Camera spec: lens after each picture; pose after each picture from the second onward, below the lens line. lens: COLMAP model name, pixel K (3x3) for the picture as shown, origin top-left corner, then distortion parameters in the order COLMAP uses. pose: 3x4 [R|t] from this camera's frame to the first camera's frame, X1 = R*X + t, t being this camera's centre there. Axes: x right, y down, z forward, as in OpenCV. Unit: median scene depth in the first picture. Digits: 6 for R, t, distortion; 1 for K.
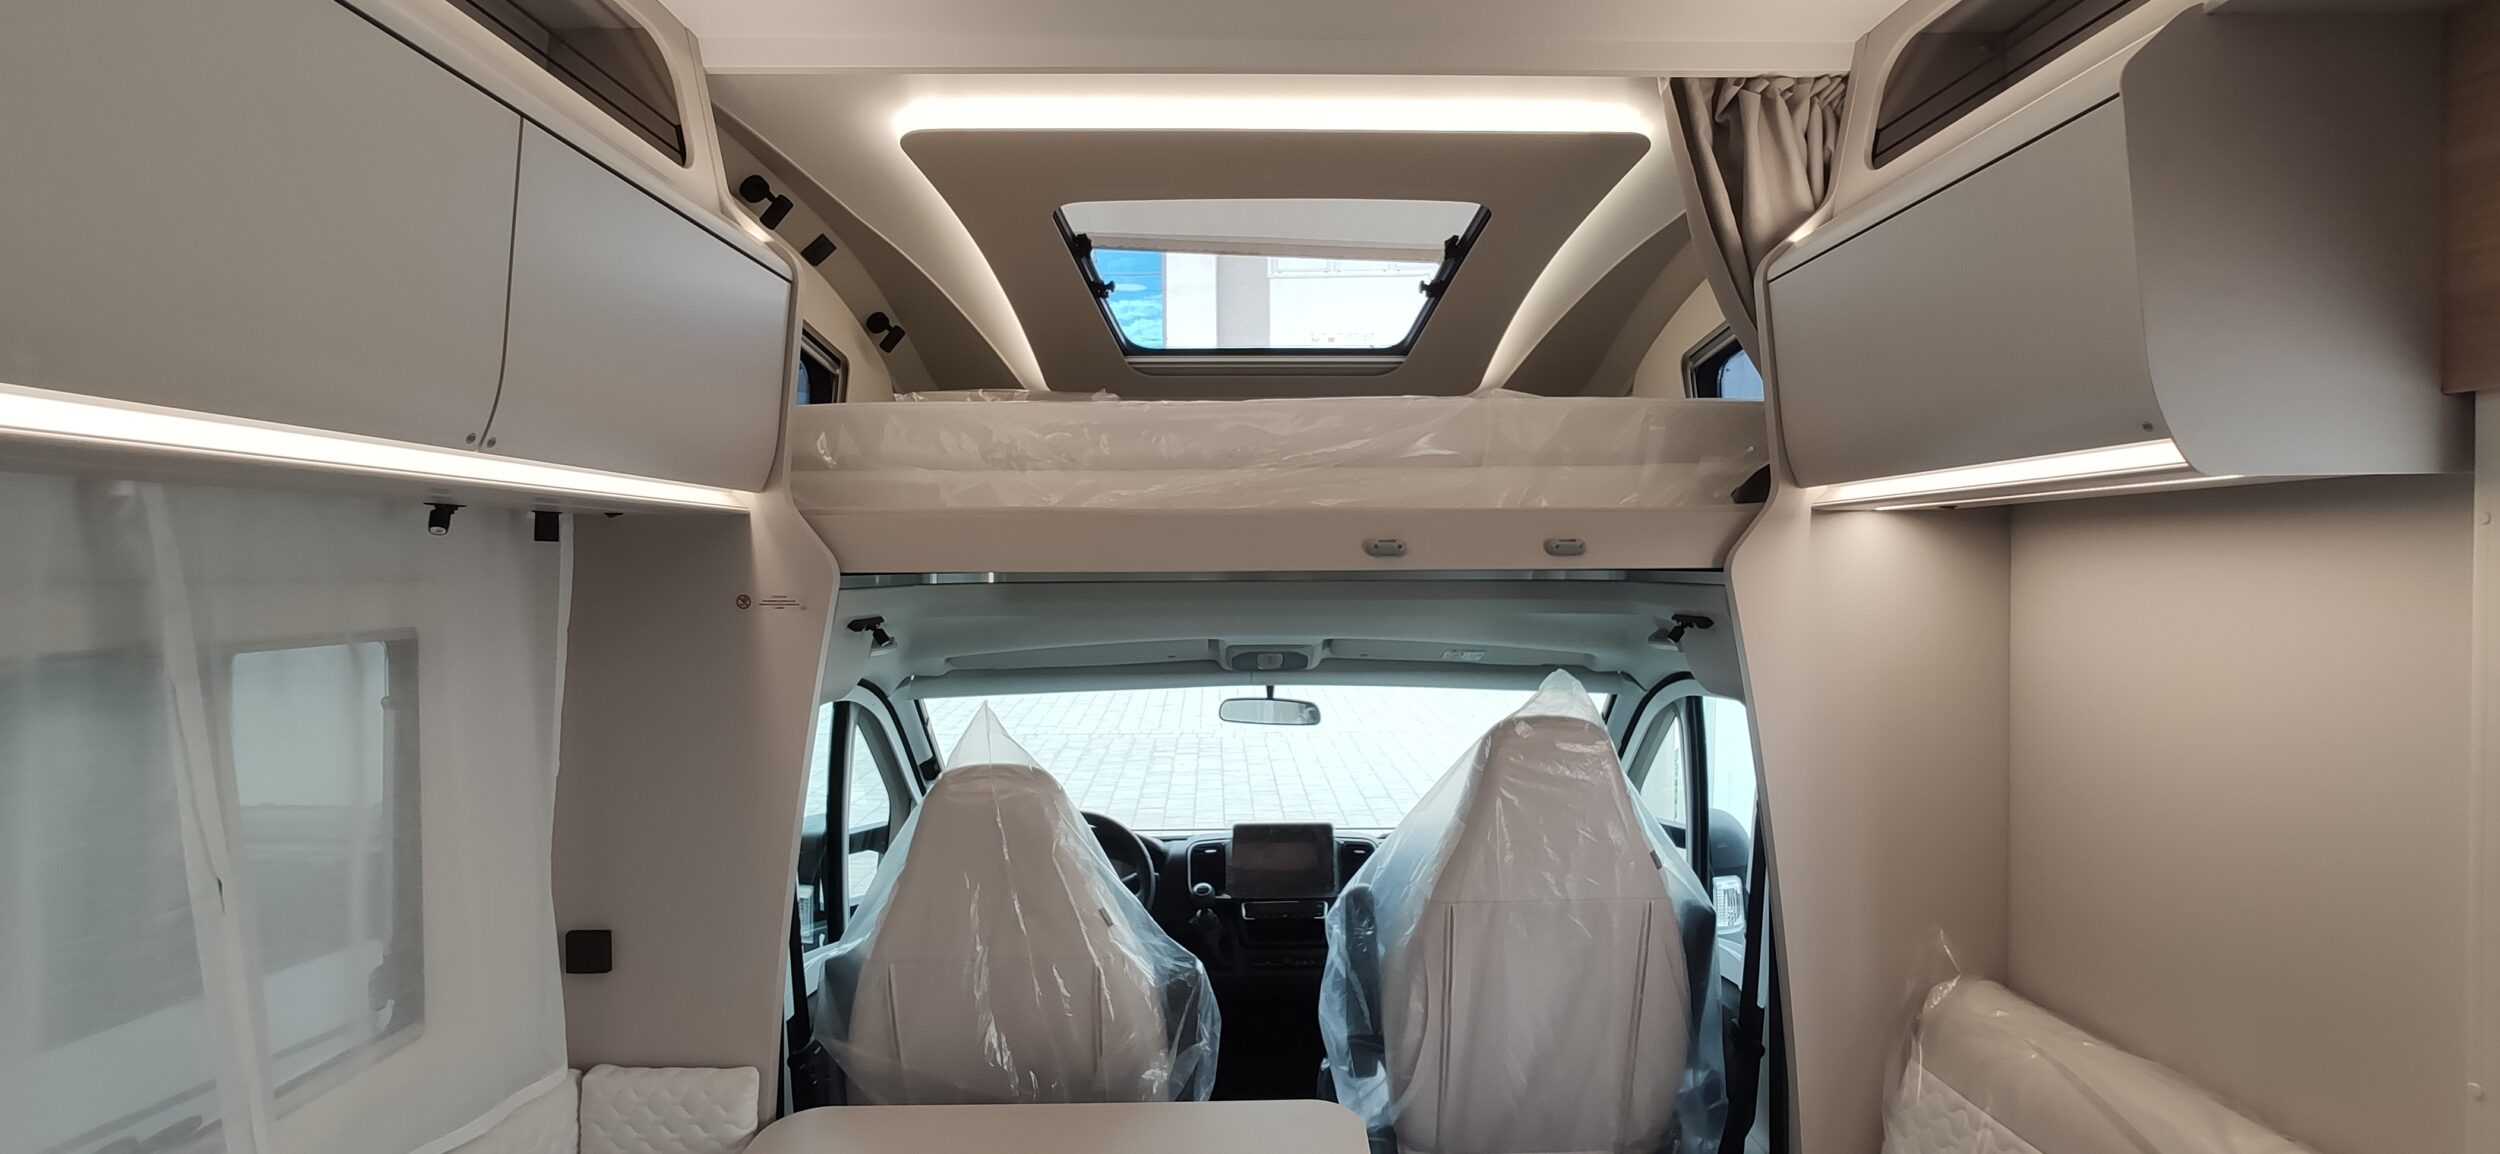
lens RADIAL K [[1090.9, 0, 1264.9], [0, 1090.9, 580.8], [0, 0, 1]] dist [-0.033704, 0.018633]
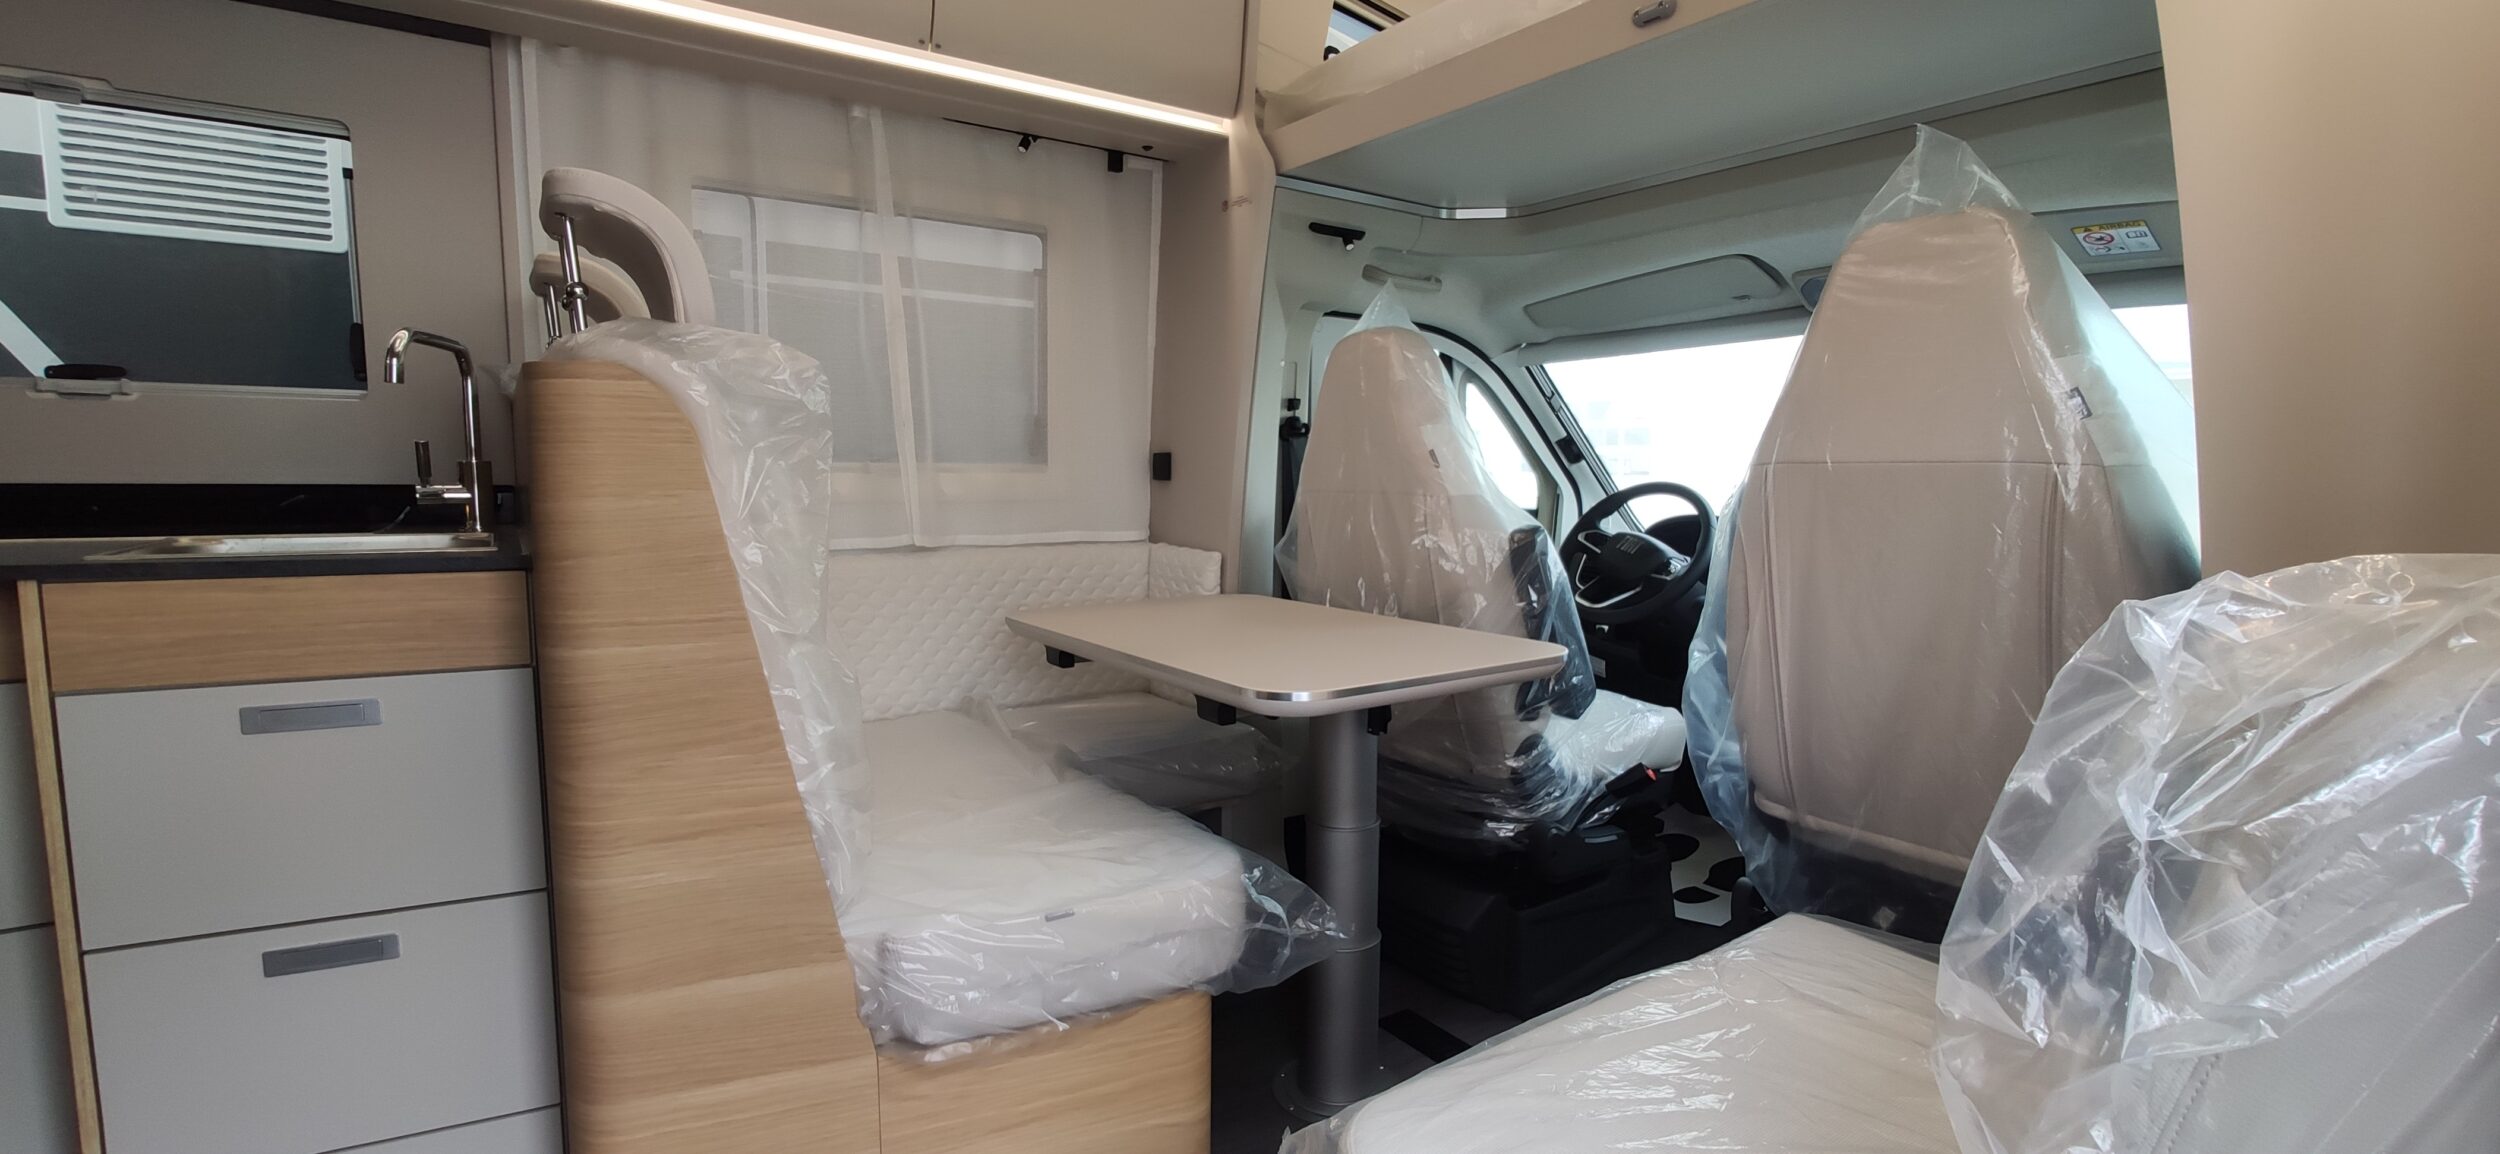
lens RADIAL K [[1105.5, 0, 1270.7], [0, 1105.5, 579.8], [0, 0, 1]] dist [-0.035436, 0.013306]
pose [[0.563141, 0.092221, -0.821199, 0.637426], [-0.026882, 0.995272, 0.093335, 0.314071], [0.825923, -0.030485, 0.562958, 0.234583]]
